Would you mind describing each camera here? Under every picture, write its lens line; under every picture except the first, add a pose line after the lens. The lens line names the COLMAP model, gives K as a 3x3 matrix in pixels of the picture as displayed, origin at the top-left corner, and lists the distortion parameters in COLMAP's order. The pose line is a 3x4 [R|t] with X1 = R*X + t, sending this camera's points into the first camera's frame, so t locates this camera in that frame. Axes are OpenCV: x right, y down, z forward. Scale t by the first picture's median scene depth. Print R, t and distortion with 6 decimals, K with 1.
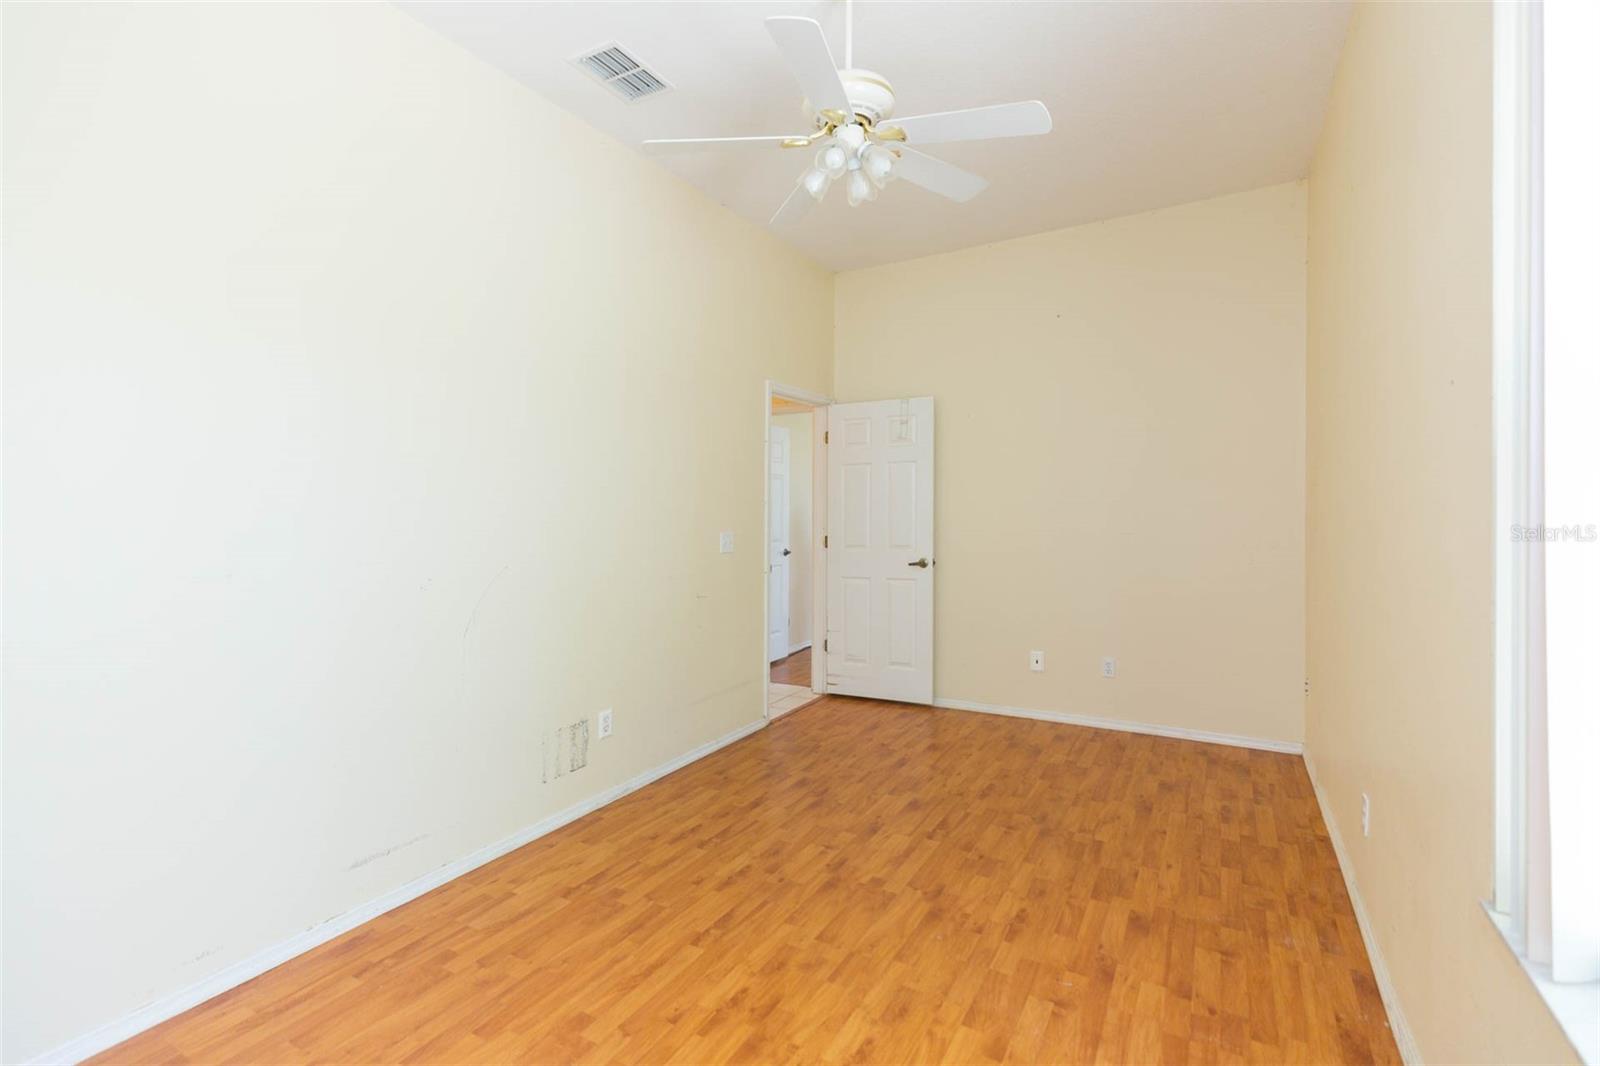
lens RADIAL K [[721.2, 0, 826.5], [0, 721.2, 515.6], [0, 0, 1]] dist [0.001470, -0.000151]
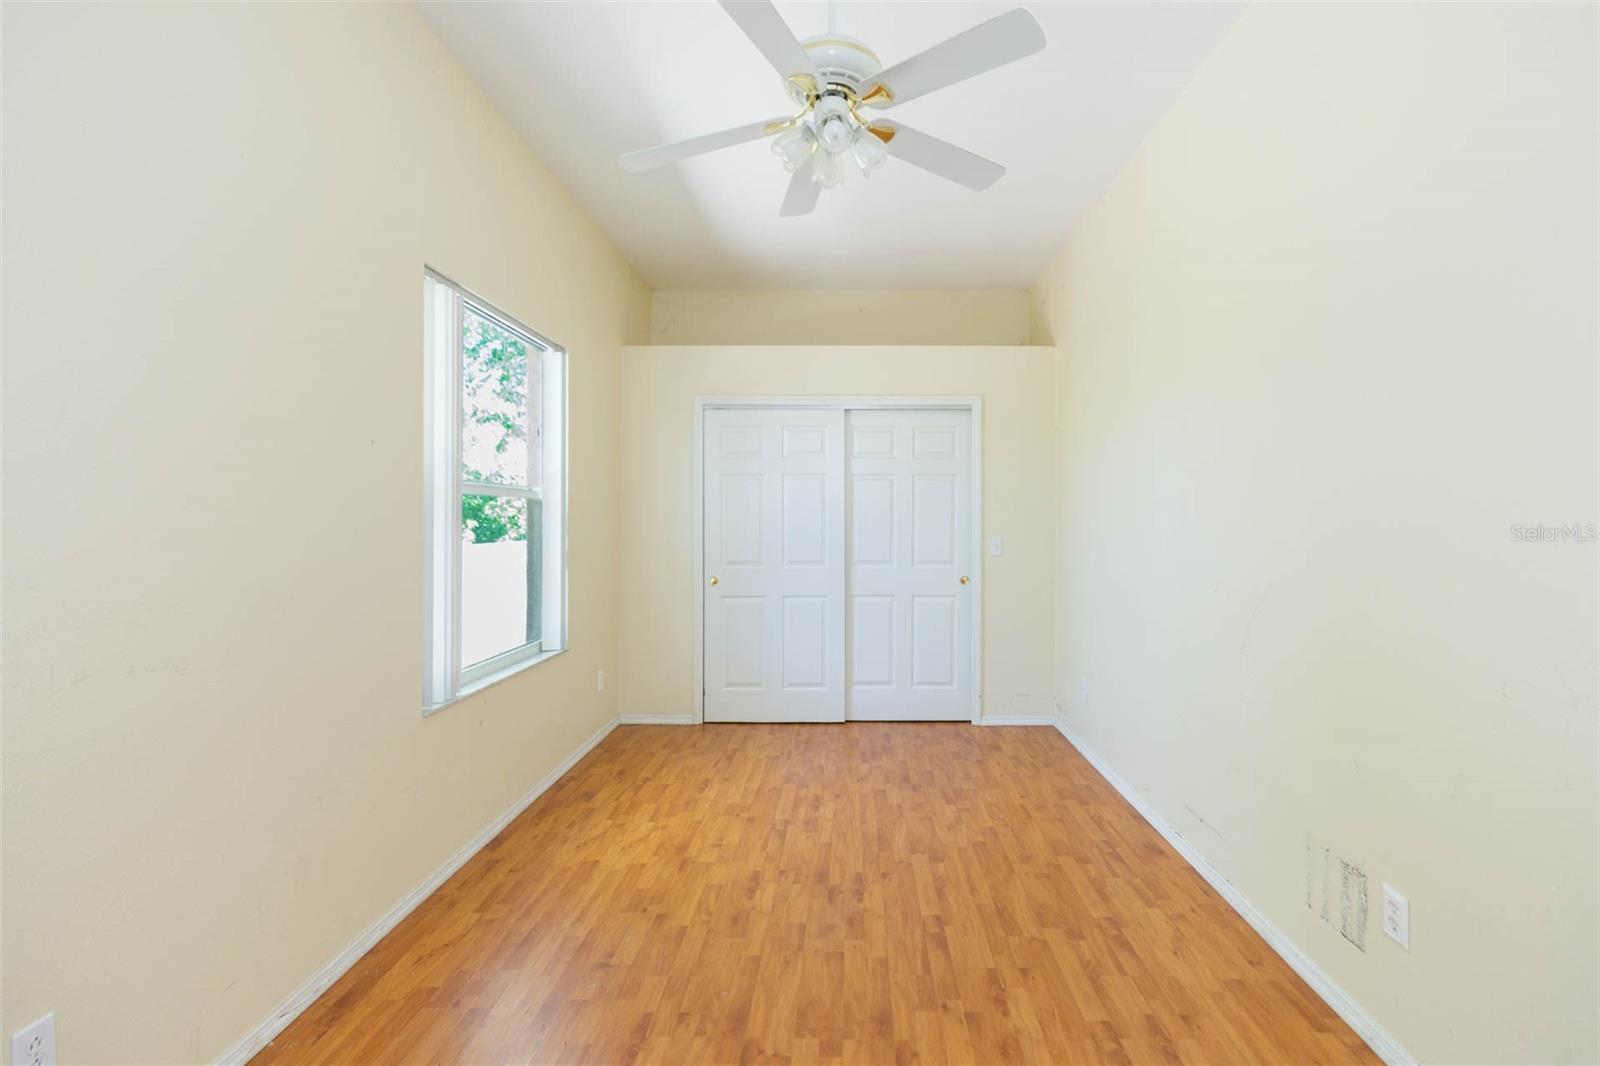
lens RADIAL K [[721.2, 0, 826.5], [0, 721.2, 515.6], [0, 0, 1]] dist [0.001470, -0.000151]
pose [[-0.893739, 0.009627, -0.448484, 0.381588], [0.006856, 0.999946, 0.007801, -0.019654], [0.448535, 0.003897, -0.893757, 1.607109]]
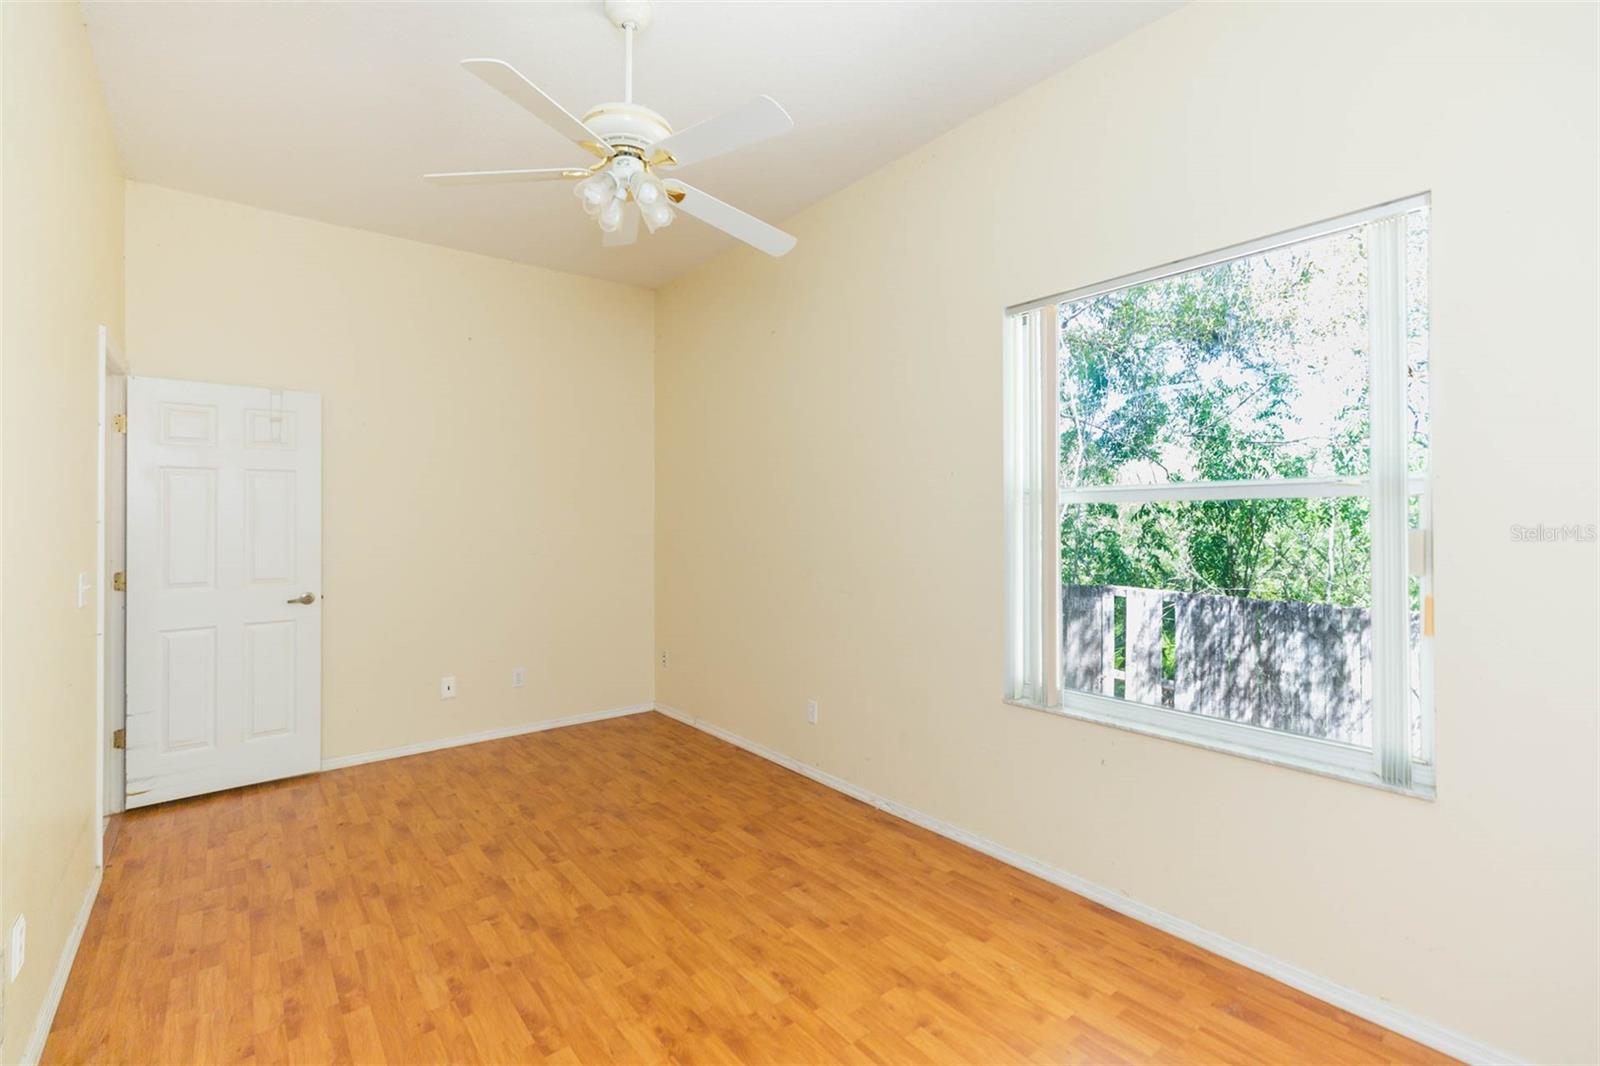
lens RADIAL K [[701.3, 0, 800.0], [0, 701.3, 533.0], [0, 0, 1]] dist [0.002811, 0.000065]
pose [[0.381255, -0.005484, 0.924453, -0.696789], [0.007858, 0.999966, 0.002692, -0.009038], [-0.924436, 0.006238, 0.381285, 0.351410]]
